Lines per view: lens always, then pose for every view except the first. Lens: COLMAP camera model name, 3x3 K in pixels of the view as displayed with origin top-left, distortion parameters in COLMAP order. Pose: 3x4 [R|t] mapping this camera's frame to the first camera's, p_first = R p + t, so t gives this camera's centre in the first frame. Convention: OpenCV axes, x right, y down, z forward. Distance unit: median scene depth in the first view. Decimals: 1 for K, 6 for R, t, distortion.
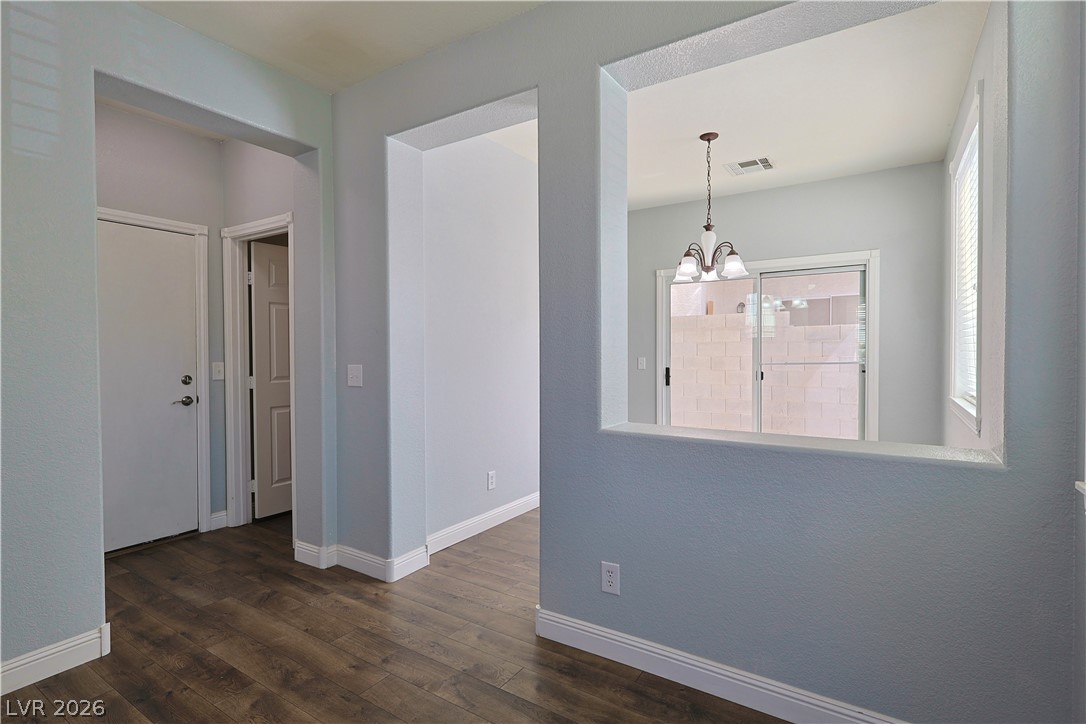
lens RADIAL K [[534.3, 0, 537.9], [0, 534.3, 362.2], [0, 0, 1]] dist [-0.000511, 0.001932]
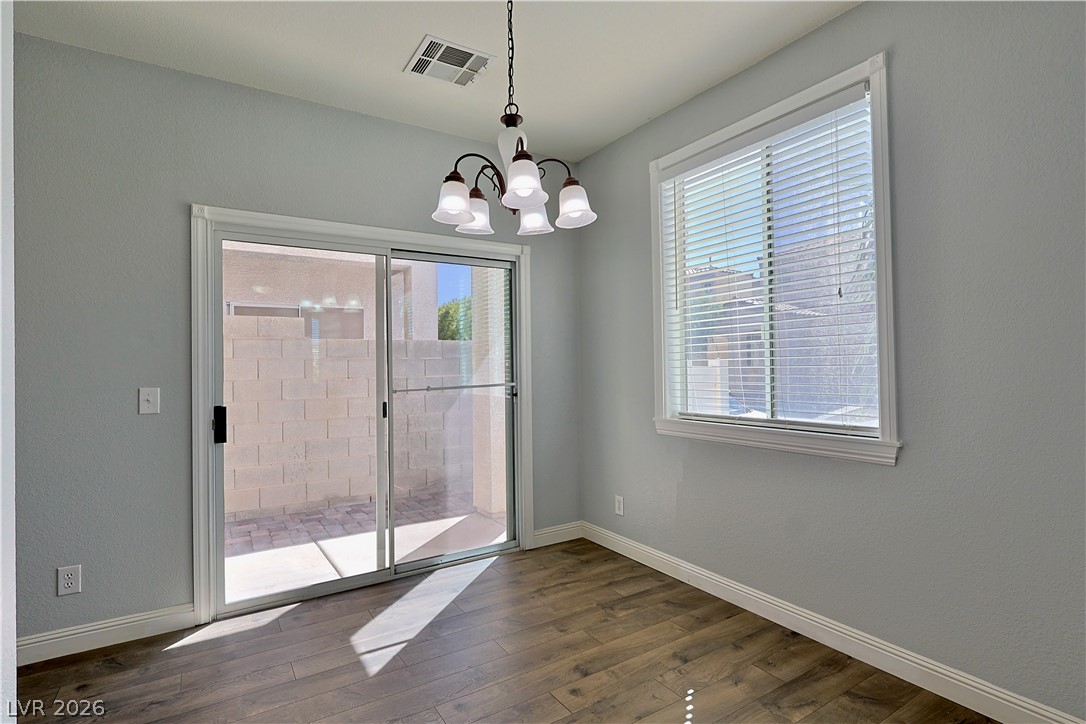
lens RADIAL K [[532.8, 0, 529.6], [0, 532.8, 363.3], [0, 0, 1]] dist [0.016149, -0.000007]
pose [[0.425803, 0.009483, 0.904766, -0.149010], [0.029399, 0.999272, -0.024309, -0.016027], [-0.904338, 0.036950, 0.425214, 0.953116]]
